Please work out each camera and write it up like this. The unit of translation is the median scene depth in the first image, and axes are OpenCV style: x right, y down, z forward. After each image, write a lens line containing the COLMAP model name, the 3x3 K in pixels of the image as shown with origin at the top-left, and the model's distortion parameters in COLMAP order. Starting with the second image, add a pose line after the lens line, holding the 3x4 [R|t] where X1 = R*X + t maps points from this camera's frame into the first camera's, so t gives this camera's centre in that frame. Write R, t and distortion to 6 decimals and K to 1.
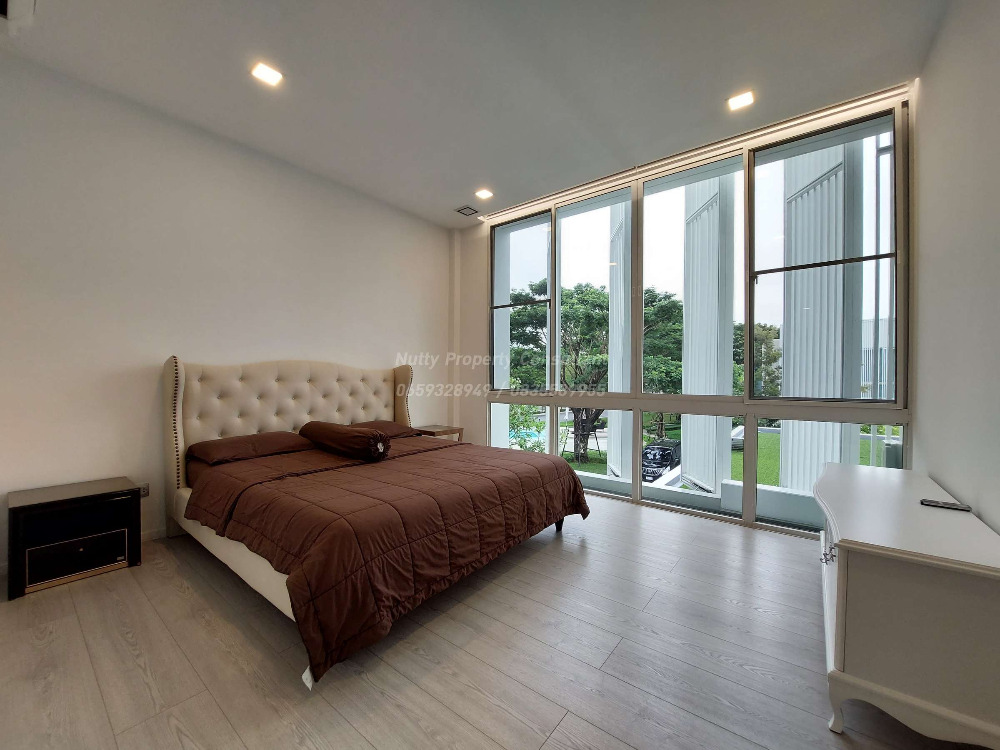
lens RADIAL K [[402.2, 0, 497.4], [0, 402.2, 379.8], [0, 0, 1]] dist [-0.021523, 0.001774]
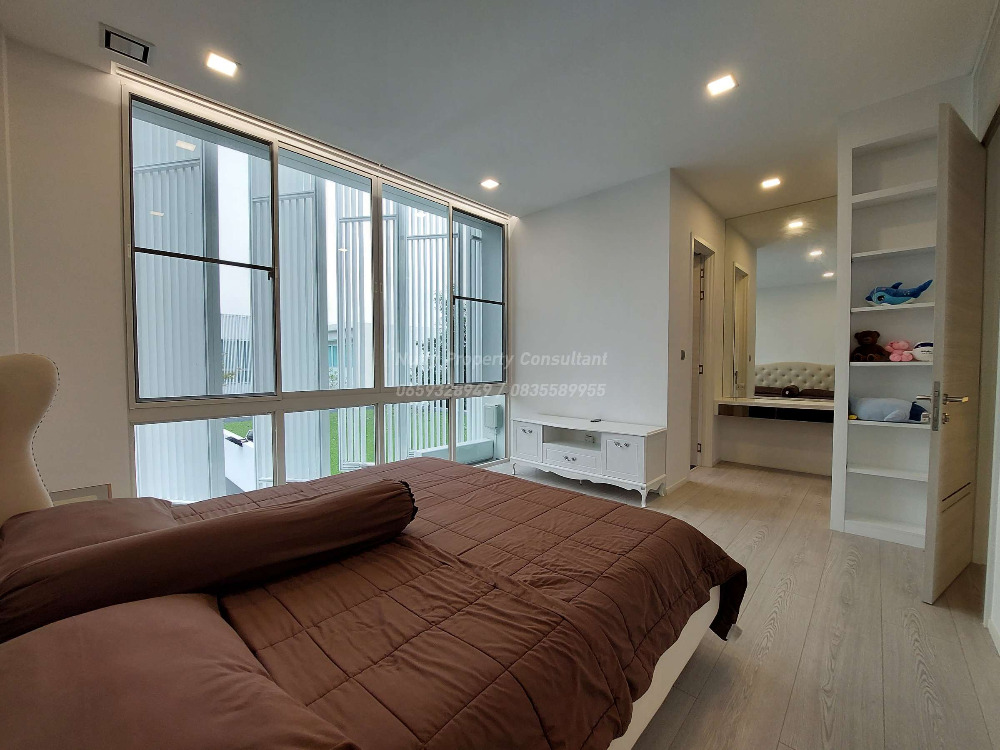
lens RADIAL K [[402.2, 0, 498.3], [0, 402.2, 375.0], [0, 0, 1]] dist [-0.021523, 0.001774]
pose [[0.089118, -0.032650, 0.995486, -0.551563], [0.009331, 0.999446, 0.031945, -0.024076], [-0.995977, 0.006442, 0.089373, 0.517909]]
